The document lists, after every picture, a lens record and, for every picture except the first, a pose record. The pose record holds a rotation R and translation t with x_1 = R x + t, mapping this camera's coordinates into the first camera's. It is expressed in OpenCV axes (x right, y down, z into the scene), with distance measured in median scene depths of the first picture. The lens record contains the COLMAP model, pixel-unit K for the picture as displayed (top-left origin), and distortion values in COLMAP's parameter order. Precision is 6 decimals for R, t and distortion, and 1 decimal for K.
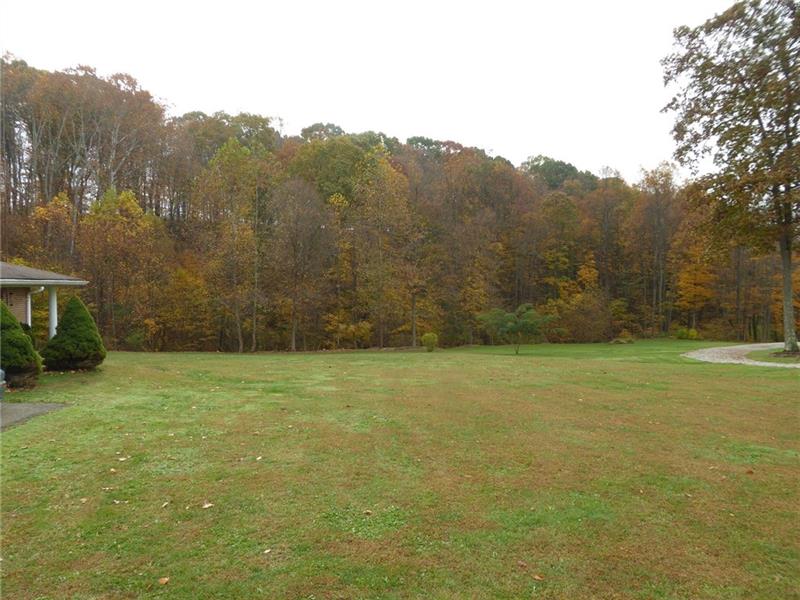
lens RADIAL K [[568.5, 0, 400.0], [0, 568.5, 300.0], [0, 0, 1]] dist [-0.044791, -0.000666]
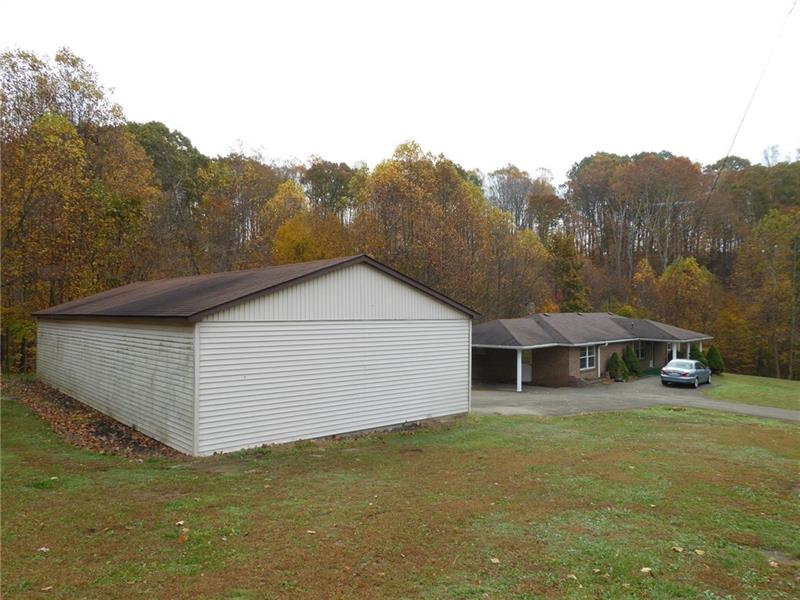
lens RADIAL K [[568.5, 0, 400.0], [0, 568.5, 300.0], [0, 0, 1]] dist [-0.044791, -0.000666]
pose [[0.647983, -0.006377, -0.761628, 0.101717], [-0.024405, 0.999278, -0.029130, -0.022985], [0.761264, 0.037463, 0.647359, -0.388291]]
